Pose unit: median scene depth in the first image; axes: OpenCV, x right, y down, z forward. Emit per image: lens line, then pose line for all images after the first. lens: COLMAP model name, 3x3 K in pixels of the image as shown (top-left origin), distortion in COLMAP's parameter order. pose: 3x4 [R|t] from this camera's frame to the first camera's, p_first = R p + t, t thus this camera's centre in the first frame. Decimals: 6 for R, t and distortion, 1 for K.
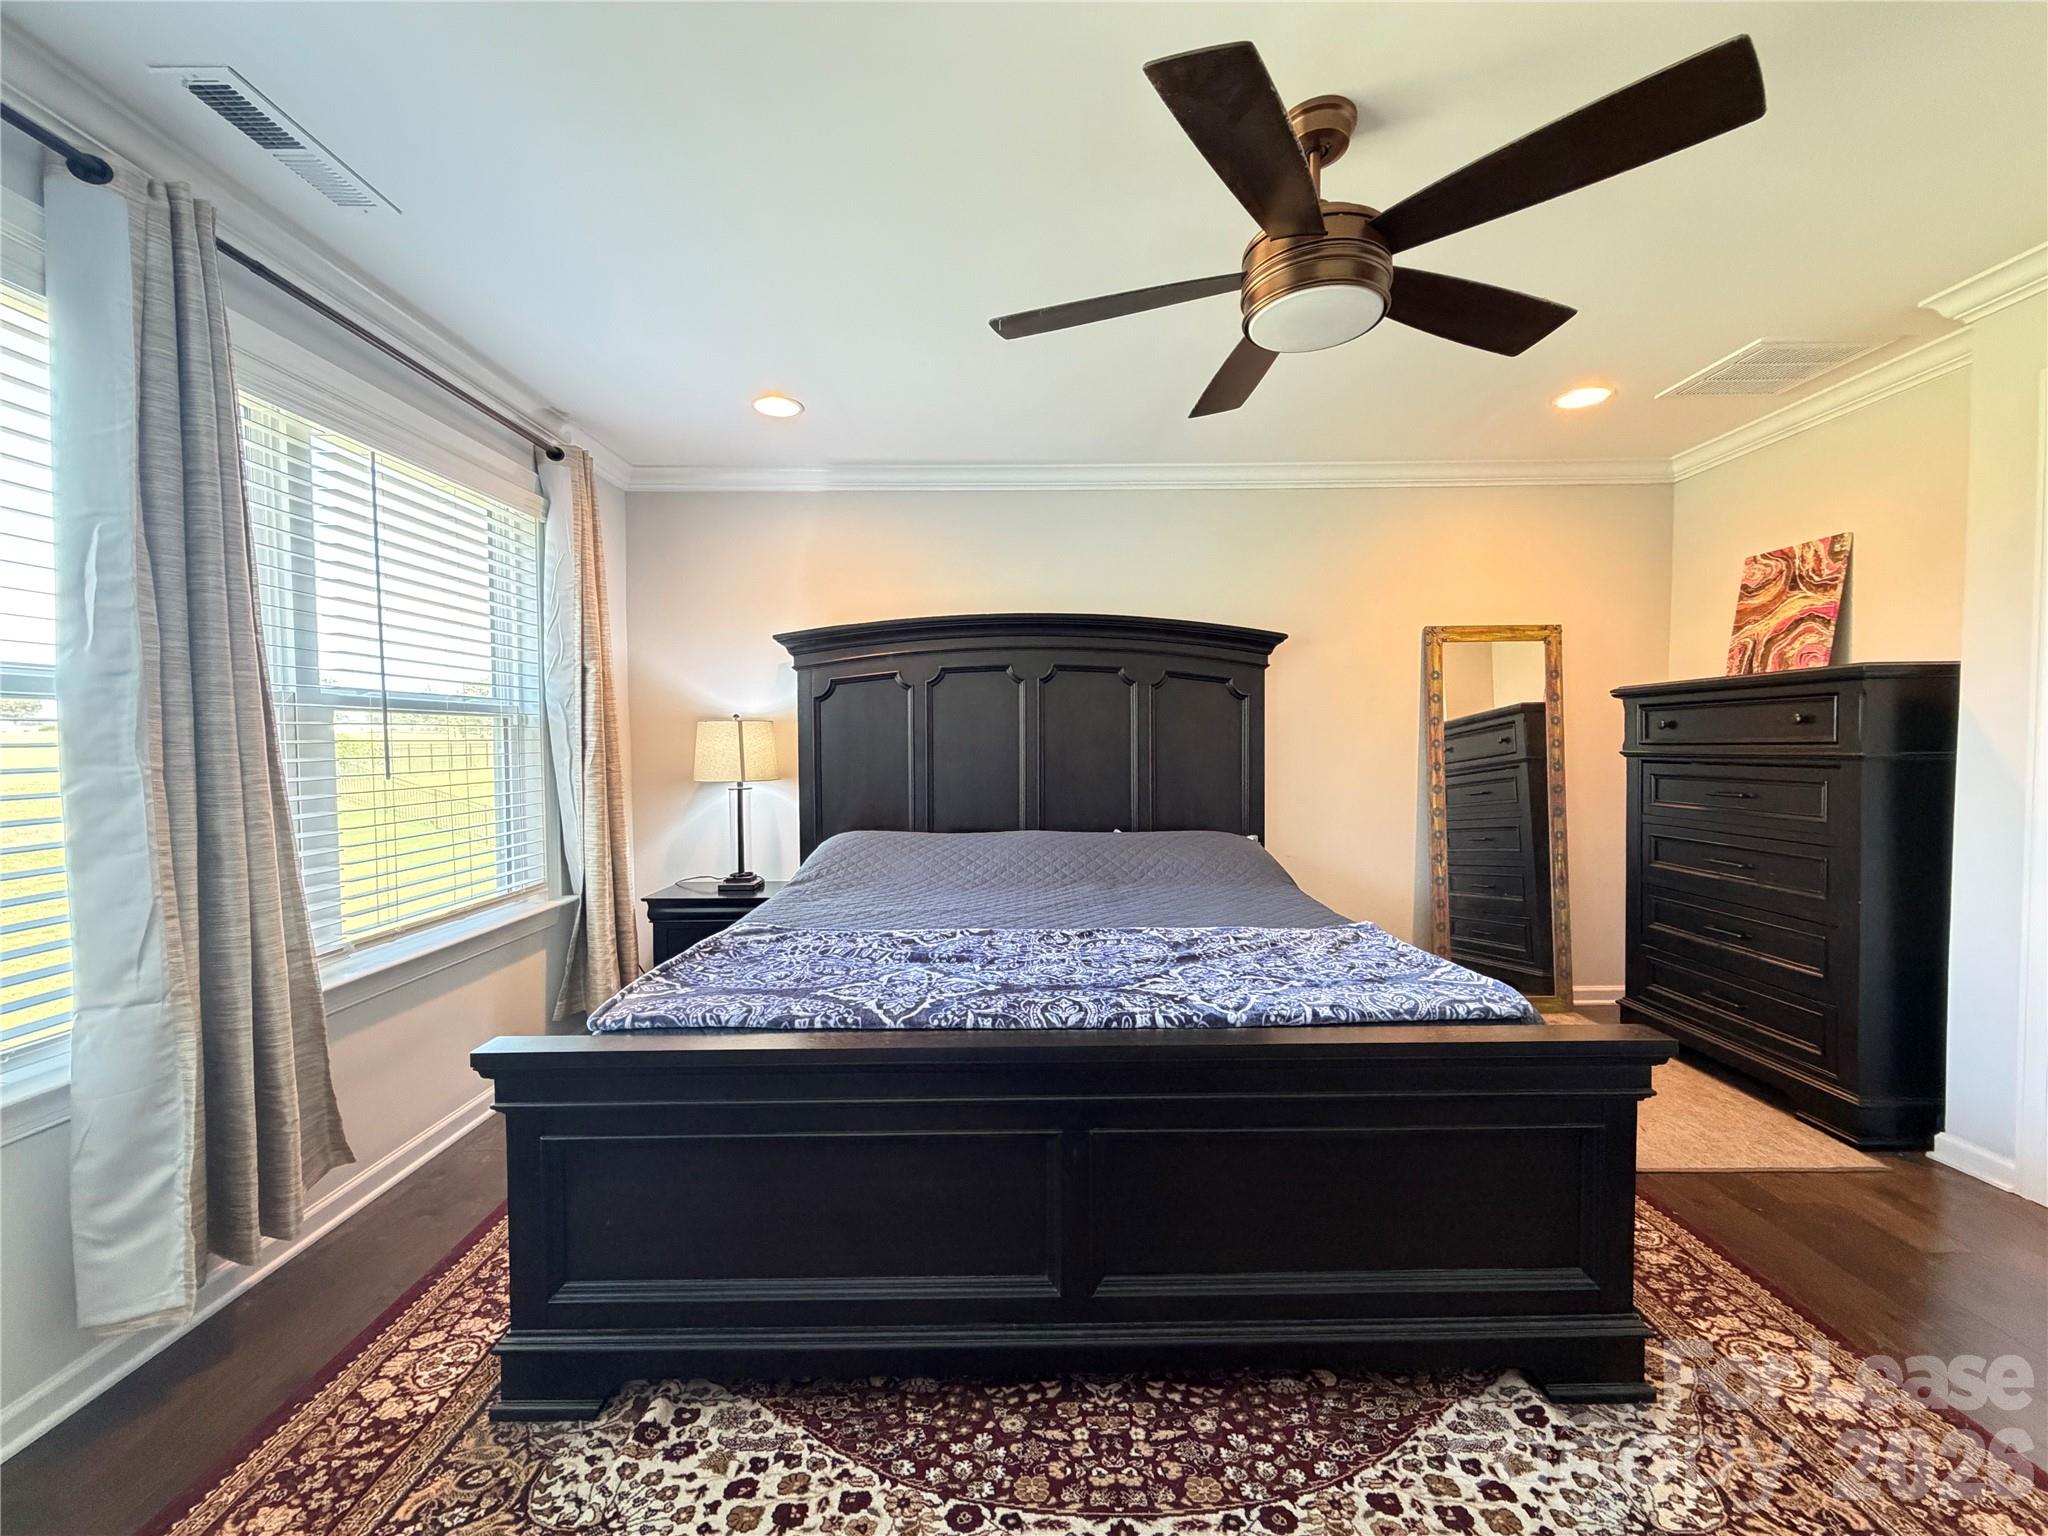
lens RADIAL K [[818.0, 0, 1026.3], [0, 818.0, 766.4], [0, 0, 1]] dist [0.001243, -0.000363]
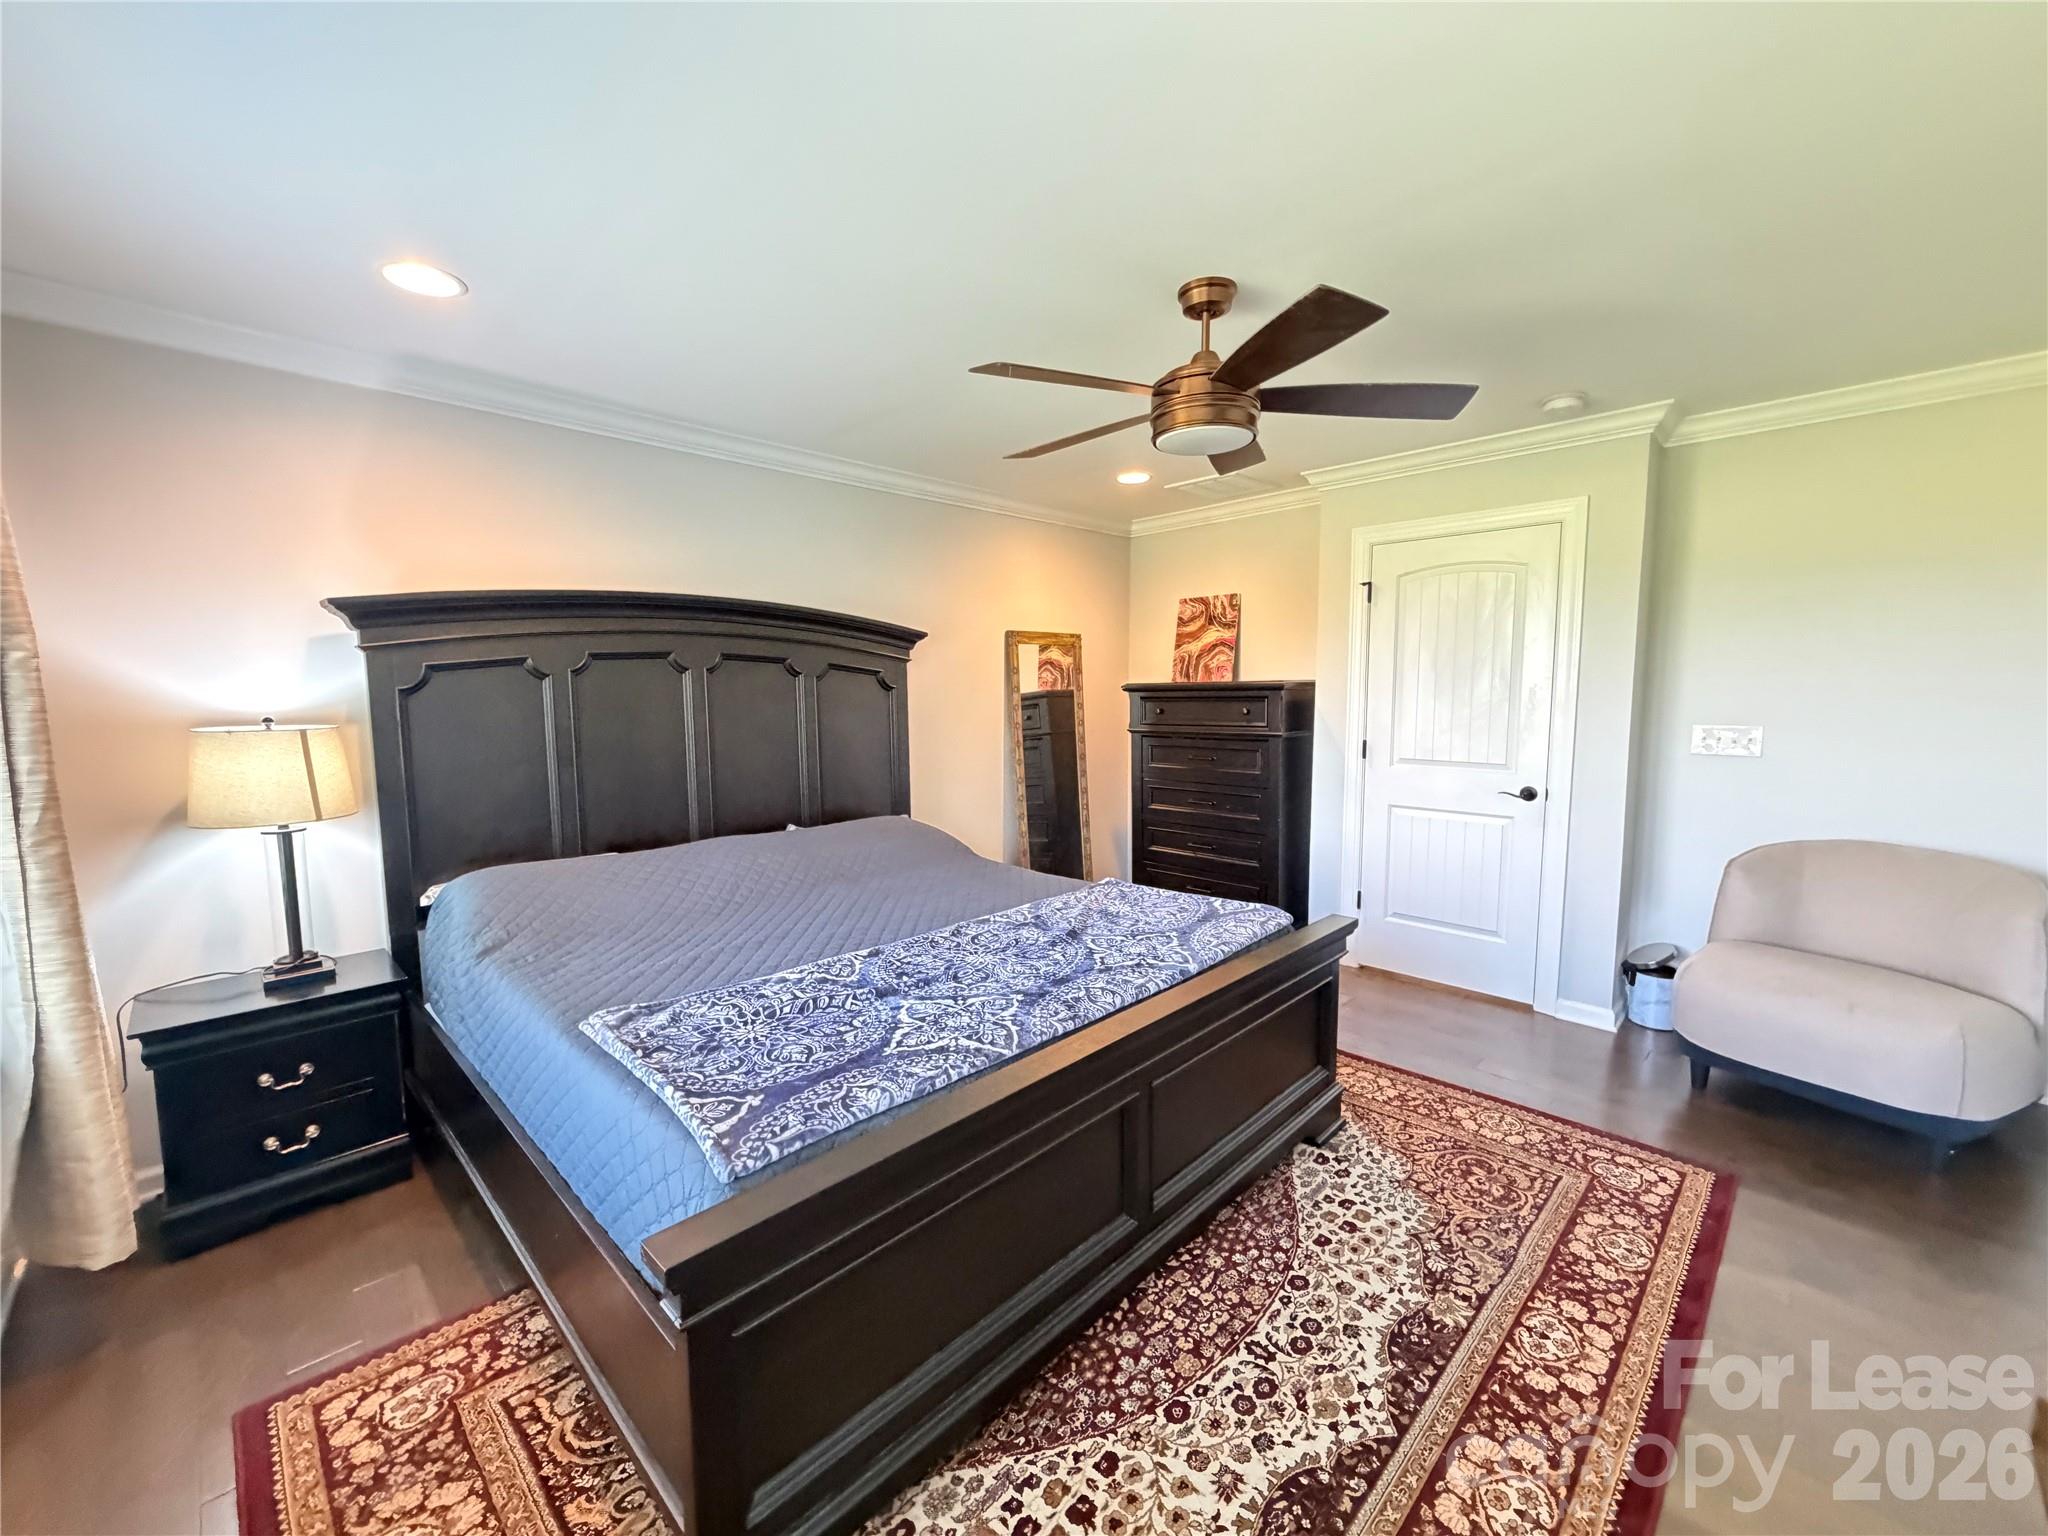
lens RADIAL K [[818.0, 0, 1019.6], [0, 818.0, 765.2], [0, 0, 1]] dist [0.001243, -0.000363]
pose [[0.708112, -0.066591, 0.702953, -0.821086], [0.026552, 0.997350, 0.067732, -0.115226], [-0.705601, -0.029297, 0.708004, 0.251028]]
